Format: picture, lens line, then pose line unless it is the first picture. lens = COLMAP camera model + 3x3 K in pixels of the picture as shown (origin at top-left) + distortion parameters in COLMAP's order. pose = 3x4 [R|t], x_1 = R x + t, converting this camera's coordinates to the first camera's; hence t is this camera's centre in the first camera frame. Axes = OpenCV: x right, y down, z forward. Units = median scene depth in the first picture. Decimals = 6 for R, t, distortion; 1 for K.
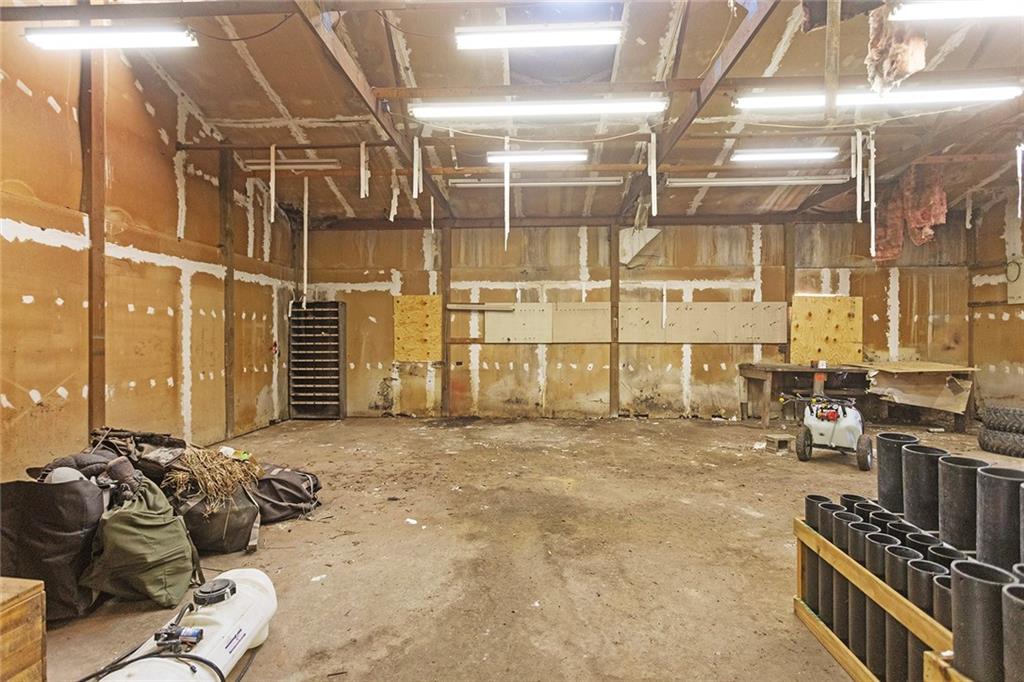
lens RADIAL K [[499.0, 0, 512.0], [0, 499.0, 341.0], [0, 0, 1]] dist [0.018338, 0.001049]
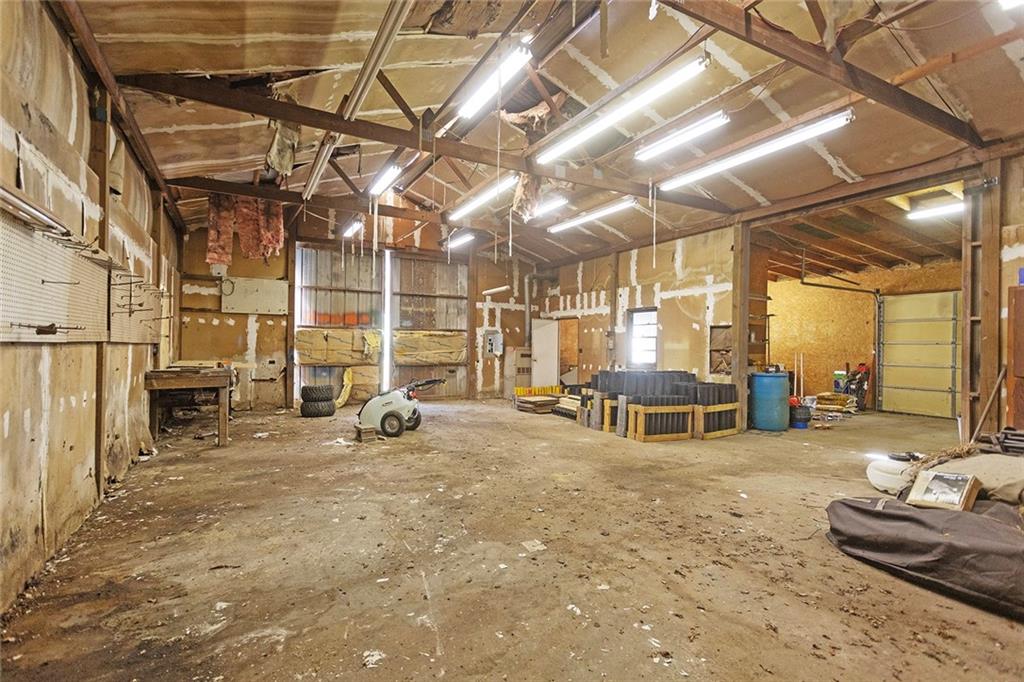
lens RADIAL K [[499.0, 0, 512.0], [0, 499.0, 341.0], [0, 0, 1]] dist [0.018338, 0.001049]
pose [[-0.545196, 0.007214, 0.838278, -0.379702], [0.001954, 0.999971, -0.007335, 0.007387], [-0.838306, -0.002361, -0.545194, 0.899601]]
